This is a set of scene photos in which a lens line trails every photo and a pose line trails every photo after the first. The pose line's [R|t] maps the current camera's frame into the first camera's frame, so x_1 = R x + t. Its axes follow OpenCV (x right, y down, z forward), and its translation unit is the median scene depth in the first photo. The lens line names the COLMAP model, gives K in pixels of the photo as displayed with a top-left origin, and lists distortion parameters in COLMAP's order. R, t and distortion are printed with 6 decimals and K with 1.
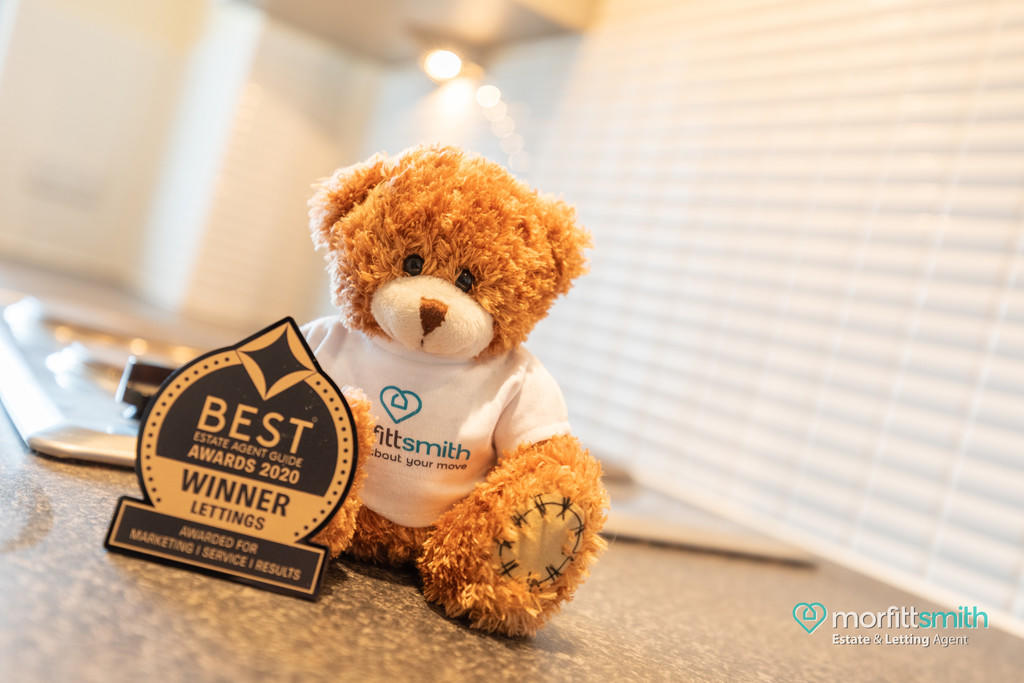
lens RADIAL K [[1035.2, 0, 512.0], [0, 1035.2, 341.5], [0, 0, 1]] dist [-0.000474, -0.000421]
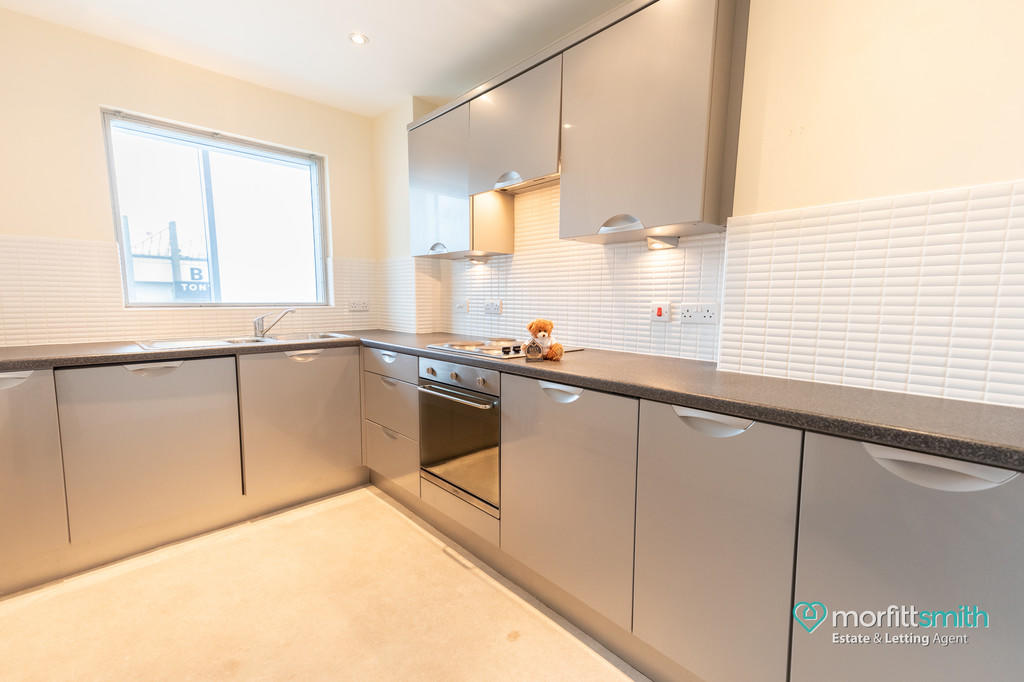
lens RADIAL K [[458.0, 0, 512.0], [0, 458.0, 341.0], [0, 0, 1]] dist [0.000010, -0.000003]
pose [[0.953910, -0.276845, 0.115814, -0.927943], [0.262788, 0.956969, 0.123096, -0.623379], [-0.144909, -0.086988, 0.985614, -3.556623]]
